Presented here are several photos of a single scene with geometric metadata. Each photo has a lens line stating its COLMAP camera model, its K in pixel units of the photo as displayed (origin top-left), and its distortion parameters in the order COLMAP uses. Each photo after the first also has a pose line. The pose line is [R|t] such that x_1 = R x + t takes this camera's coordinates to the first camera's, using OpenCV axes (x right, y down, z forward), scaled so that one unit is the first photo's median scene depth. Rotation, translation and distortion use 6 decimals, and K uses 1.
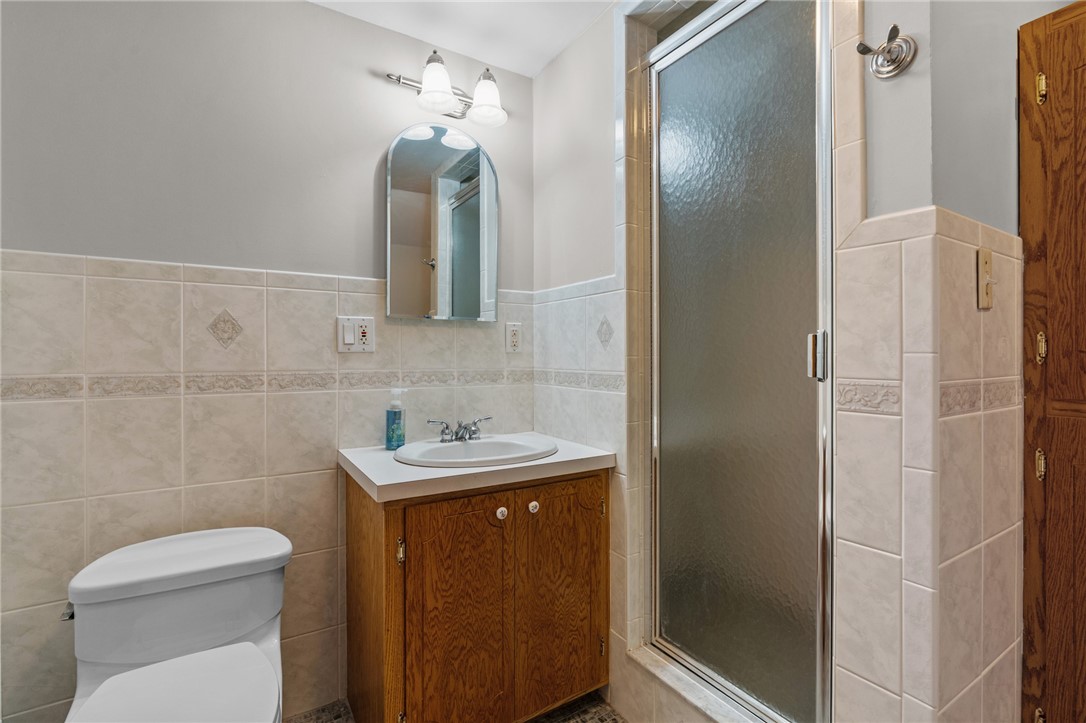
lens RADIAL K [[490.8, 0, 542.5], [0, 490.8, 362.6], [0, 0, 1]] dist [-0.010101, 0.004499]
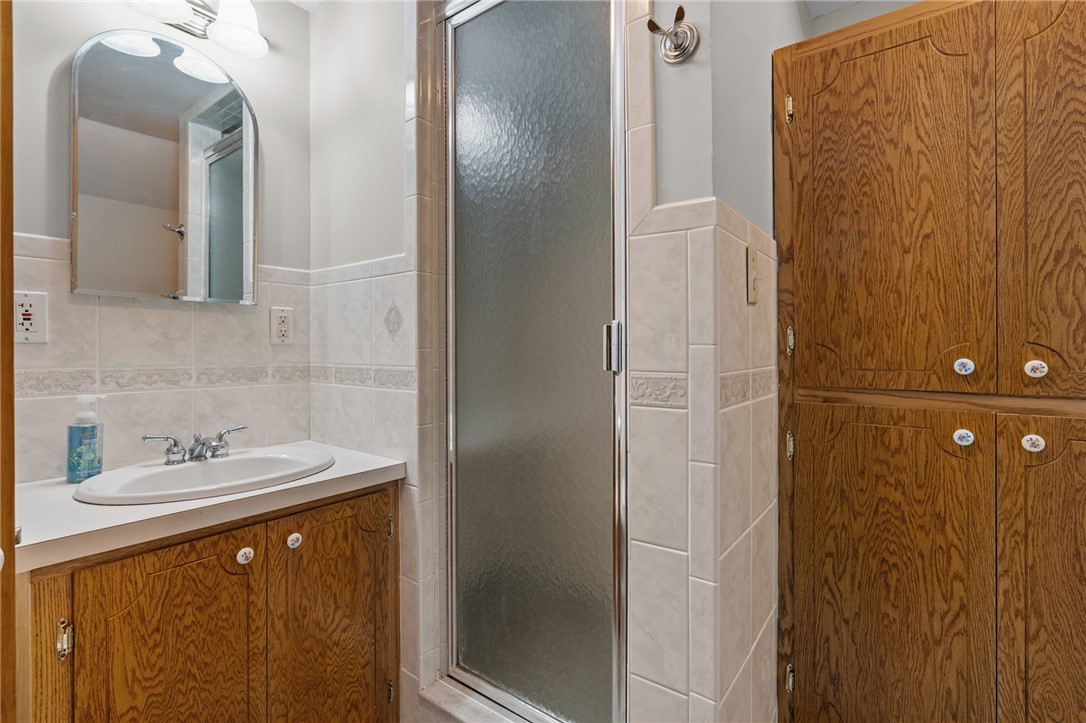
lens RADIAL K [[513.5, 0, 543.0], [0, 513.5, 361.5], [0, 0, 1]] dist [-0.004751, 0.000275]
pose [[0.932429, -0.009666, 0.361224, 0.063408], [0.005407, 0.999903, 0.012801, -0.000766], [-0.361313, -0.009983, 0.932391, 0.099122]]
